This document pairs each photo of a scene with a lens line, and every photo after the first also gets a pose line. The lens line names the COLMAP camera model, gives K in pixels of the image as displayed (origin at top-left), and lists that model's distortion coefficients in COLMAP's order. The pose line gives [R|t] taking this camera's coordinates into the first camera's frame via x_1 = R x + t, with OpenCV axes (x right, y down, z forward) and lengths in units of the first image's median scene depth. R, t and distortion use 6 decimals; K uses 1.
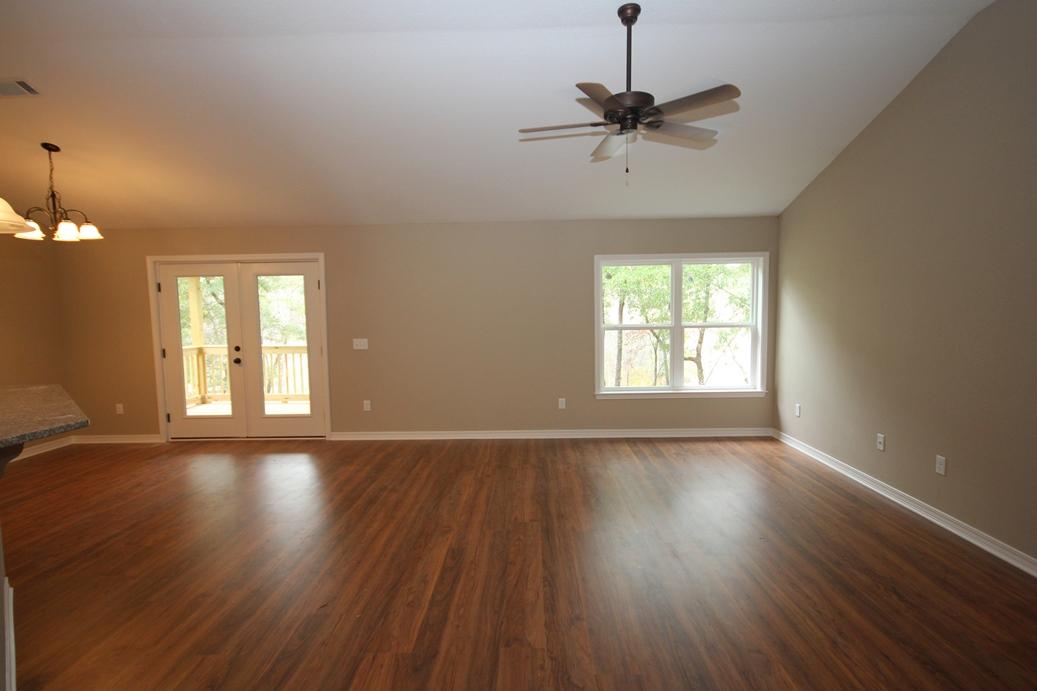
lens RADIAL K [[531.5, 0, 516.8], [0, 531.5, 348.0], [0, 0, 1]] dist [-0.000946, 0.000003]
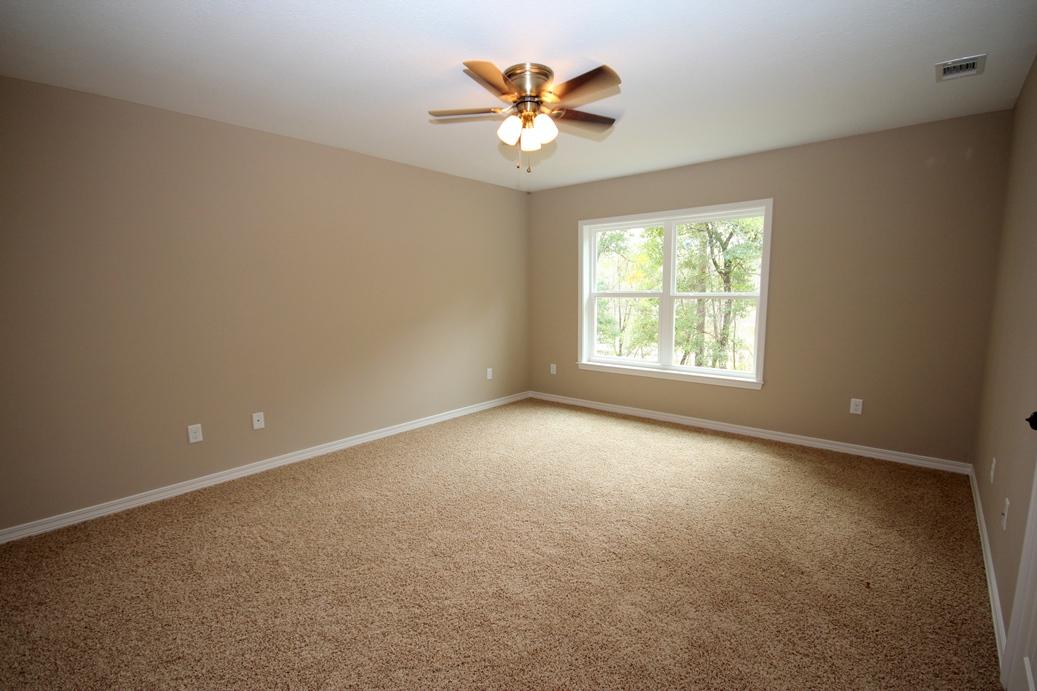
lens RADIAL K [[477.5, 0, 519.3], [0, 477.5, 349.0], [0, 0, 1]] dist [0.000730, 0.000021]
pose [[0.779295, 0.088992, -0.620306, 0.600180], [-0.046533, 0.995350, 0.084339, -0.009562], [0.624927, -0.036860, 0.779813, 0.233290]]
